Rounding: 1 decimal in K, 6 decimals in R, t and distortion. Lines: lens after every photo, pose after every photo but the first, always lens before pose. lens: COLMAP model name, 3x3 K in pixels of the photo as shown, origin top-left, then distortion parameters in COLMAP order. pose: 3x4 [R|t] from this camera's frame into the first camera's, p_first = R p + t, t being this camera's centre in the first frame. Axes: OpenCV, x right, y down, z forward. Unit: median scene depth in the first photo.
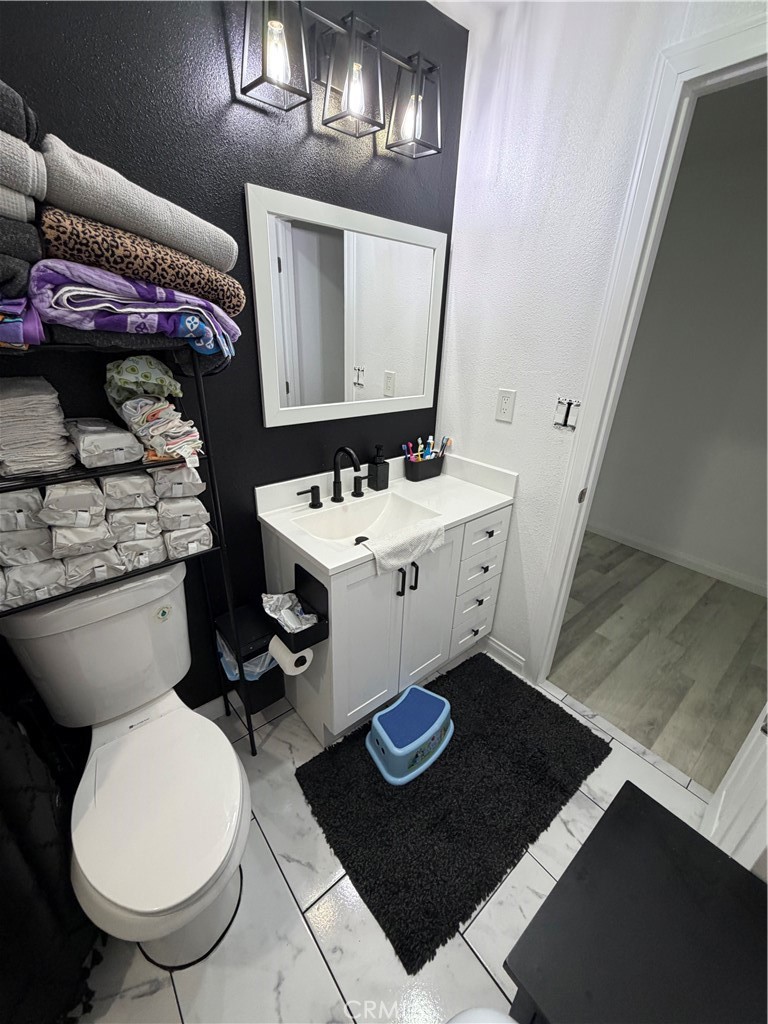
lens RADIAL K [[409.8, 0, 384.0], [0, 409.8, 512.0], [0, 0, 1]] dist [0.000561, 0.000631]
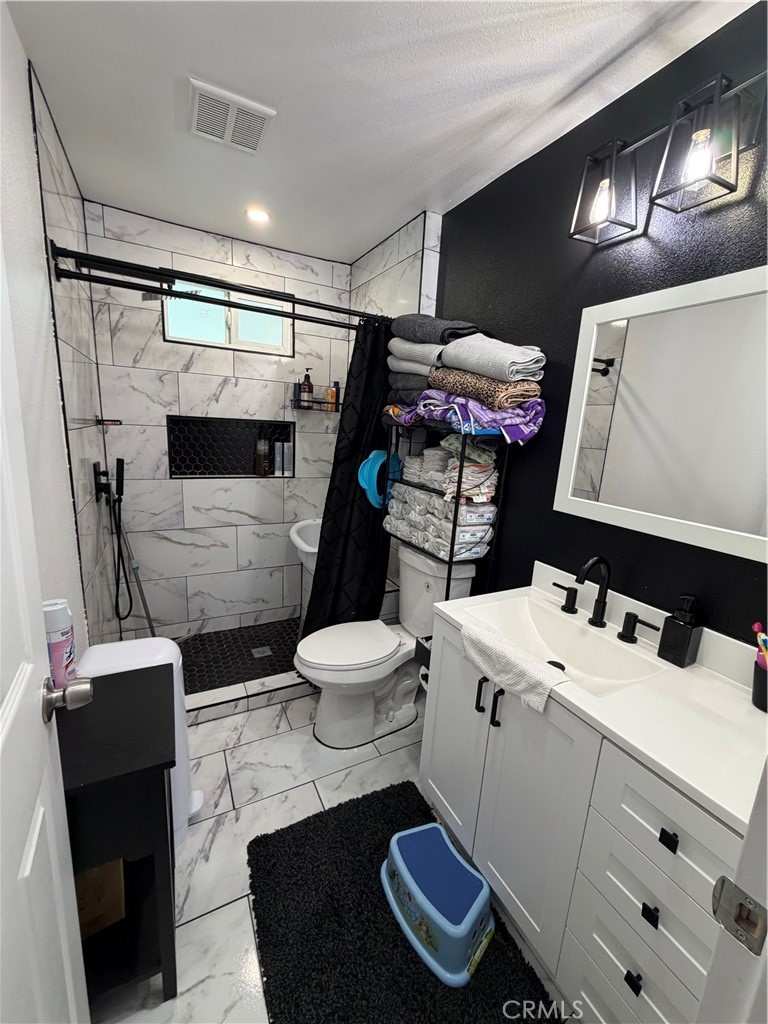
lens RADIAL K [[409.8, 0, 384.0], [0, 409.8, 512.0], [0, 0, 1]] dist [0.000561, 0.000631]
pose [[-0.206898, 0.157288, -0.965636, 0.829145], [-0.461476, 0.854610, 0.238079, -0.251366], [0.862690, 0.494876, -0.104233, 0.735987]]
